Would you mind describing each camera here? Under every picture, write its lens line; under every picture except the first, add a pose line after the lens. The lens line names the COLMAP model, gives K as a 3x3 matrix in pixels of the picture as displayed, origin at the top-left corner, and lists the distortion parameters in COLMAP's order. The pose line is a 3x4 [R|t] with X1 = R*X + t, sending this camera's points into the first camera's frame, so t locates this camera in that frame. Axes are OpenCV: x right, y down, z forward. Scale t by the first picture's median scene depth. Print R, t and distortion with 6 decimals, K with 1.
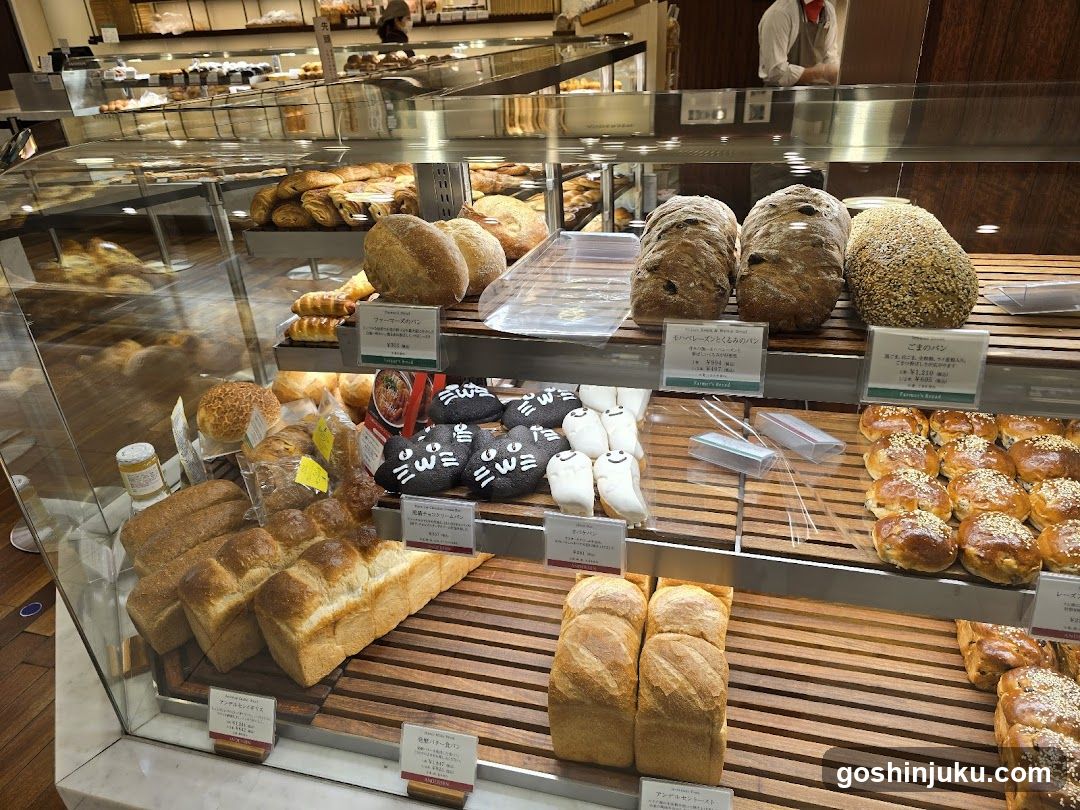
lens RADIAL K [[718.4, 0, 534.6], [0, 718.4, 404.6], [0, 0, 1]] dist [0.077428, -0.060011]
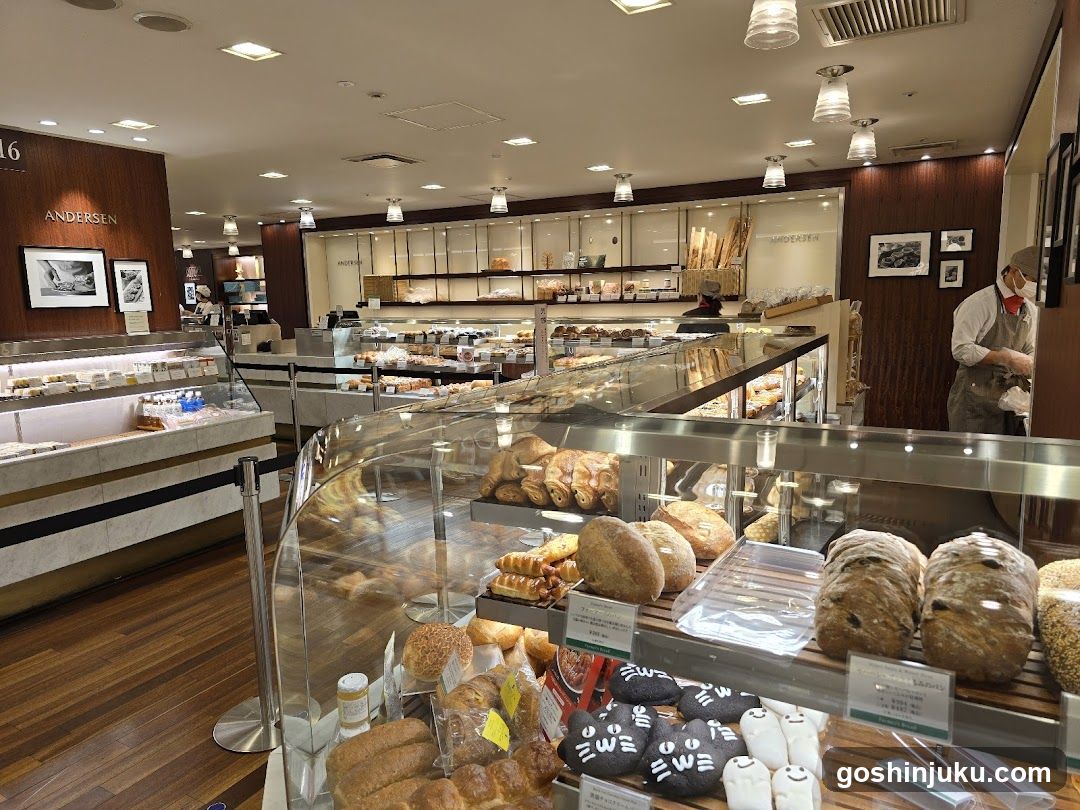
lens RADIAL K [[718.4, 0, 534.6], [0, 718.4, 404.6], [0, 0, 1]] dist [0.077428, -0.060011]
pose [[0.970158, 0.067104, -0.233004, -0.034657], [-0.134809, 0.948008, -0.288285, -0.067403], [0.201545, 0.311093, 0.928763, -0.174406]]
